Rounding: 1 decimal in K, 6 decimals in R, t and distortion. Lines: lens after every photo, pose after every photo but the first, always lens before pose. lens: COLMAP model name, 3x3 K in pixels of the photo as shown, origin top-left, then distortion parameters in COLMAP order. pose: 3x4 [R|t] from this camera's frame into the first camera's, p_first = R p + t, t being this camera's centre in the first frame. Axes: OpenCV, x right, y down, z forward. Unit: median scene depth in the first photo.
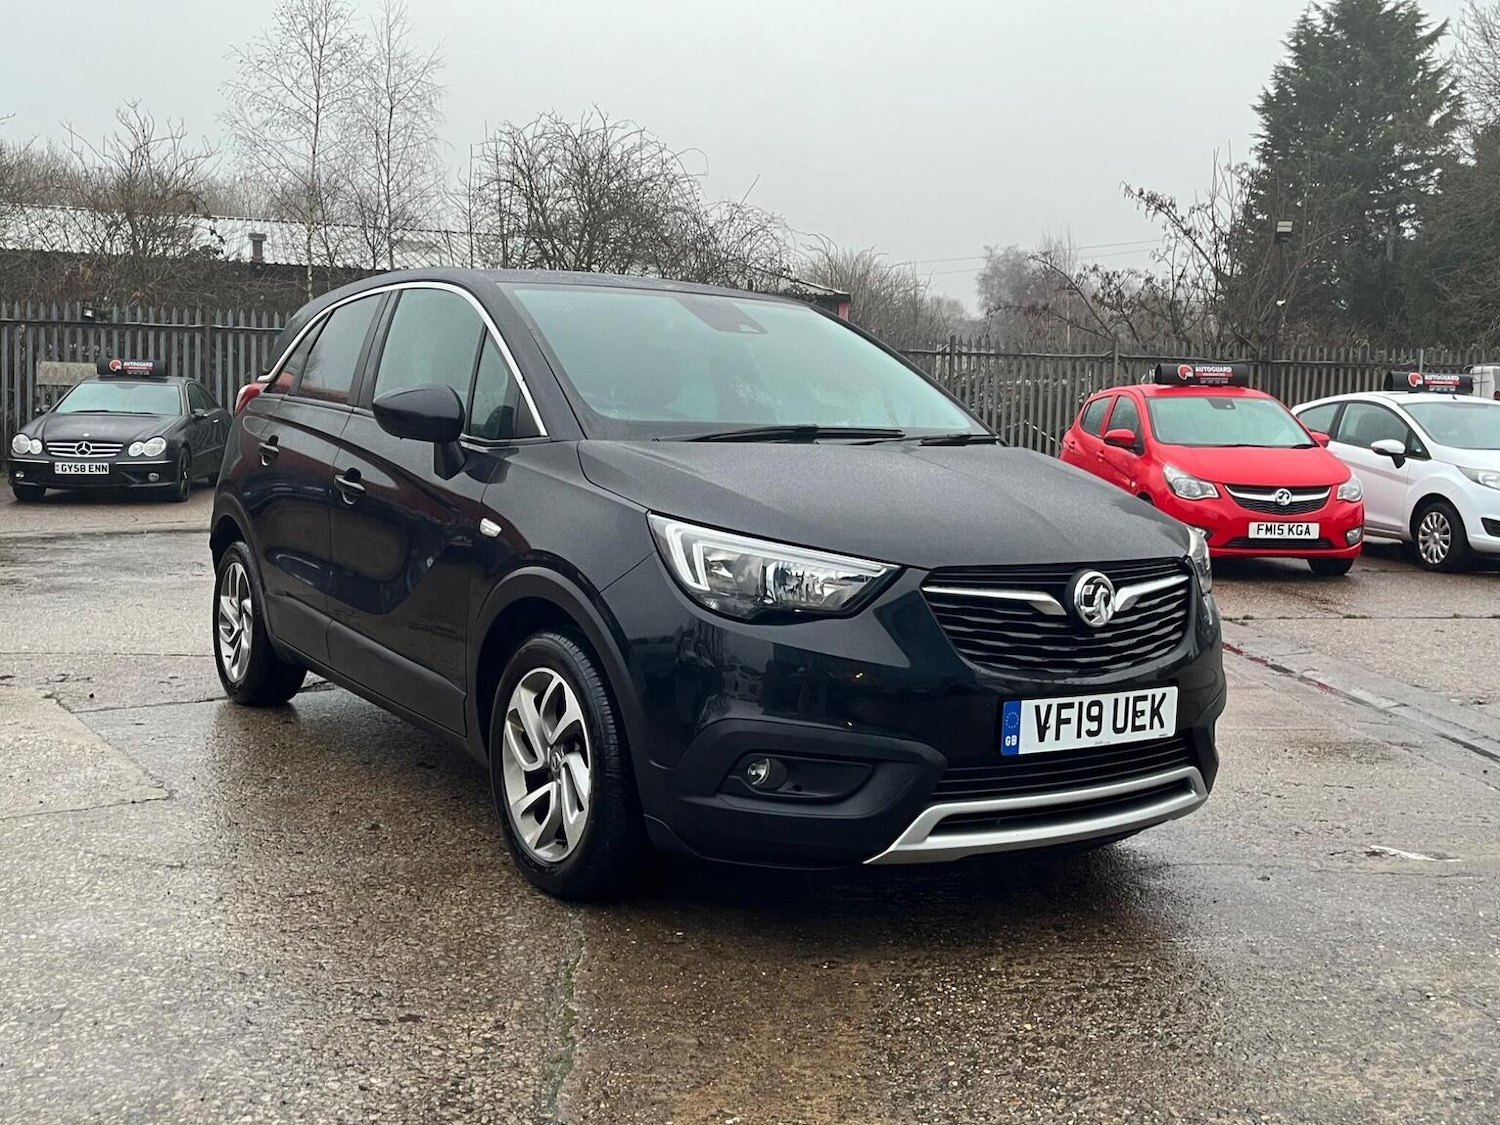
lens RADIAL K [[1511.7, 0, 742.3], [0, 1511.7, 541.3], [0, 0, 1]] dist [0.032591, 0.000000]
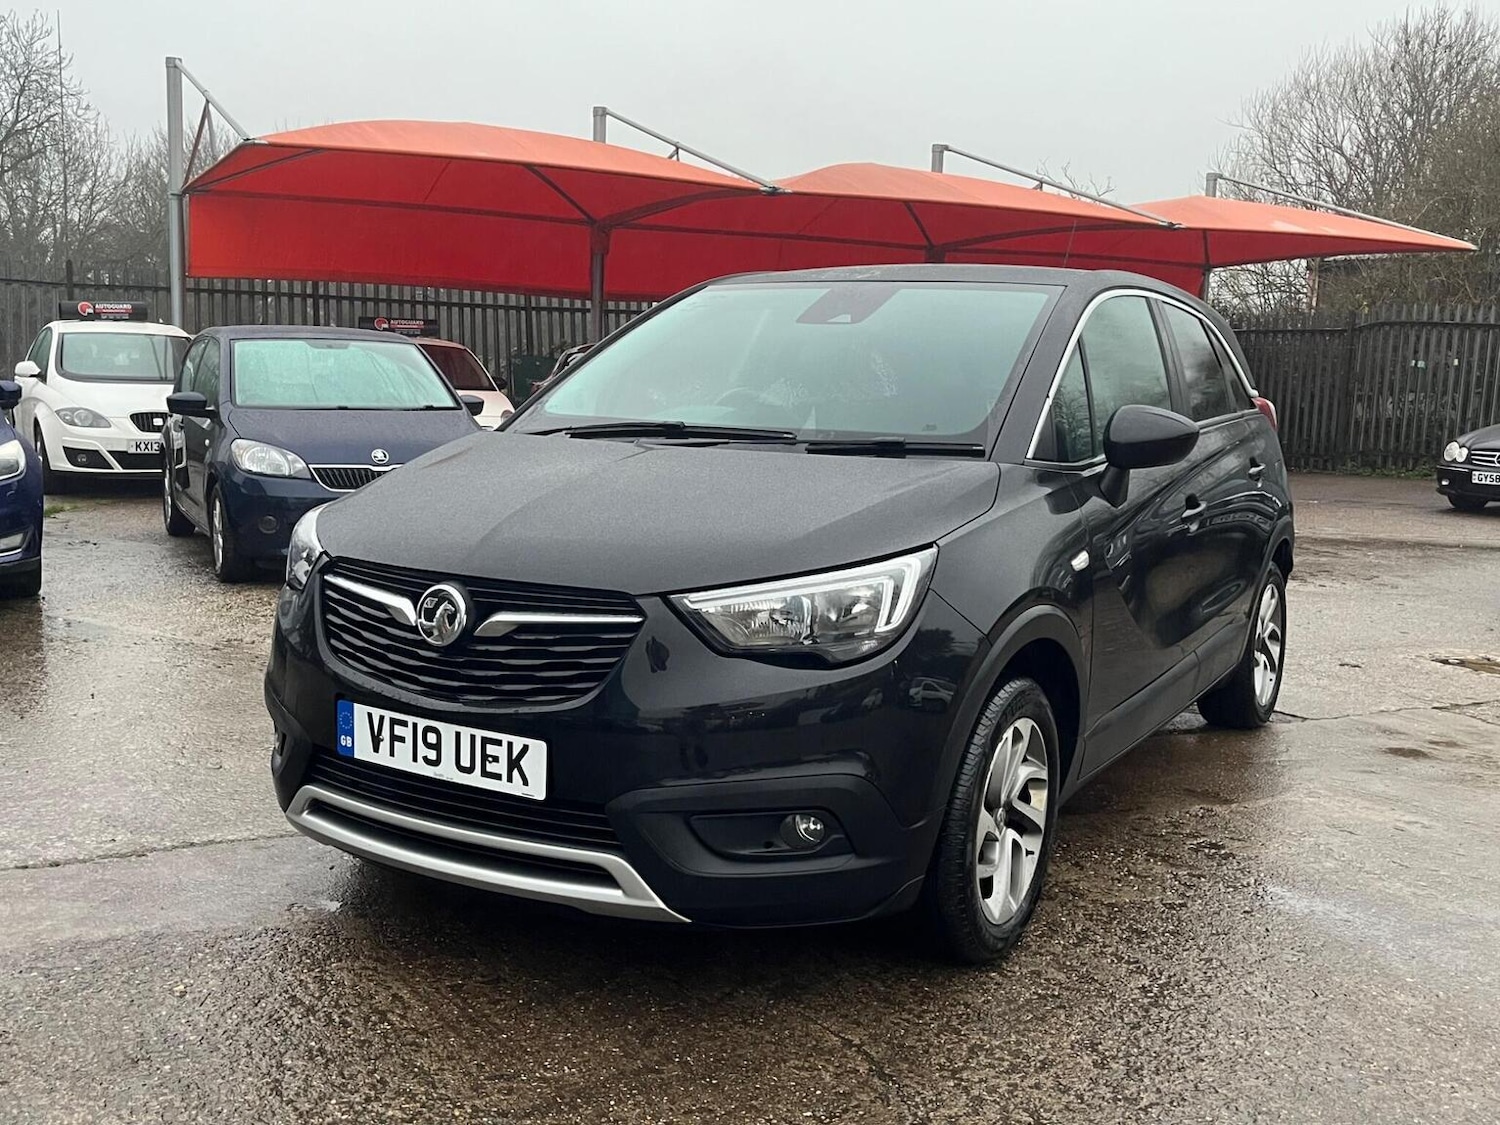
lens RADIAL K [[1511.7, 0, 742.0], [0, 1511.7, 561.1], [0, 0, 1]] dist [0.032591, 0.000000]
pose [[0.440228, 0.102105, -0.892061, 1.068122], [-0.096367, 0.993147, 0.066119, -0.067736], [0.892700, 0.056858, 0.447051, 0.727265]]
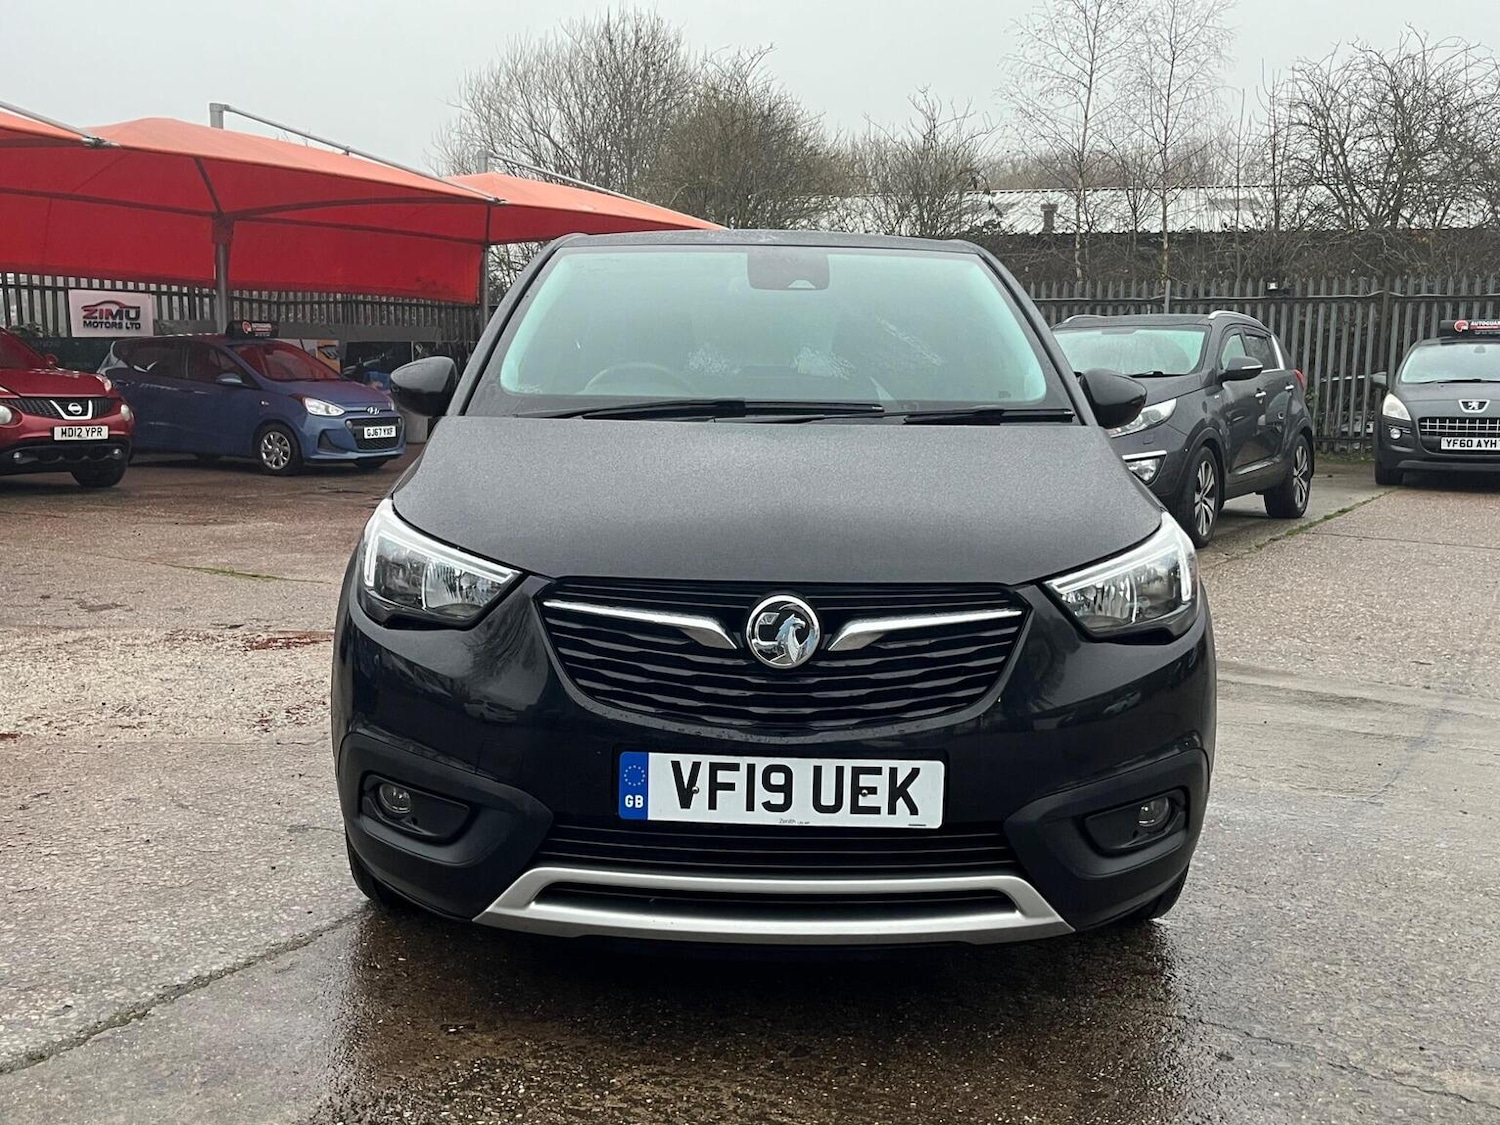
lens RADIAL K [[1511.7, 0, 730.3], [0, 1511.7, 558.3], [0, 0, 1]] dist [0.032591, 0.000000]
pose [[0.831605, 0.056838, -0.552451, 0.601331], [-0.039354, 0.998280, 0.043466, -0.028827], [0.553971, -0.014405, 0.832411, 0.345706]]
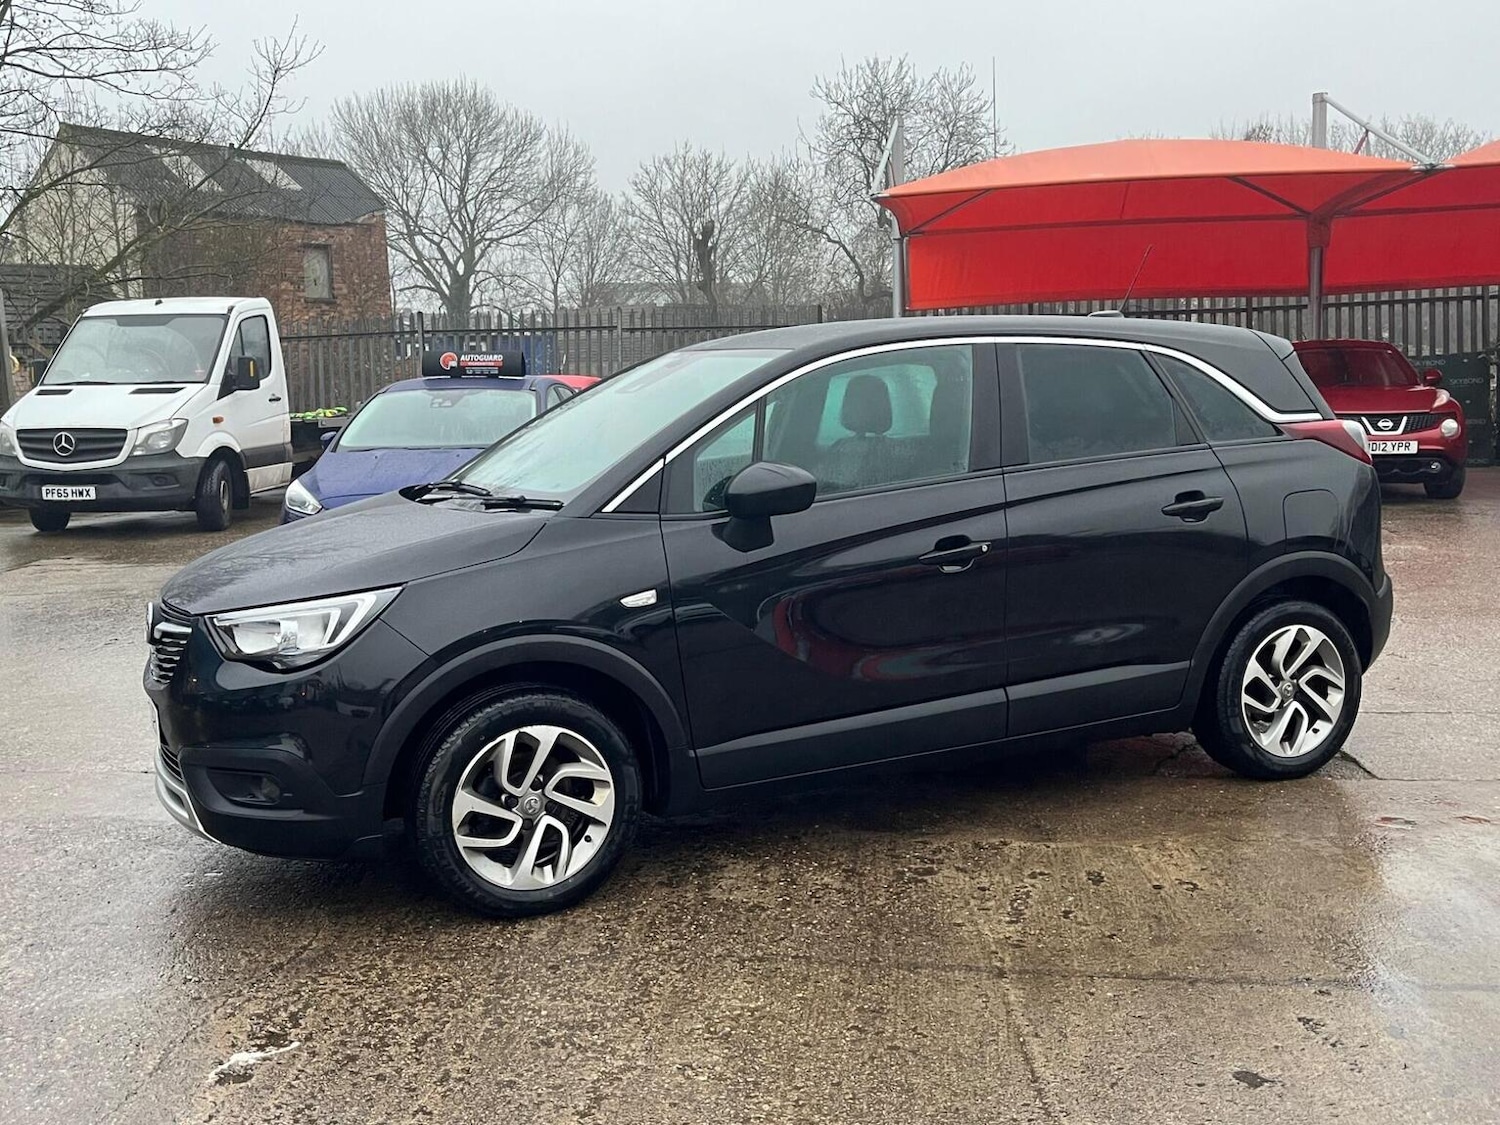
lens RADIAL K [[1511.7, 0, 755.2], [0, 1511.7, 563.3], [0, 0, 1]] dist [0.032591, 0.000000]
pose [[-0.155923, 0.108681, -0.981772, 1.426045], [-0.058109, 0.991198, 0.118953, -0.201021], [0.986059, 0.075598, -0.148235, 1.669172]]
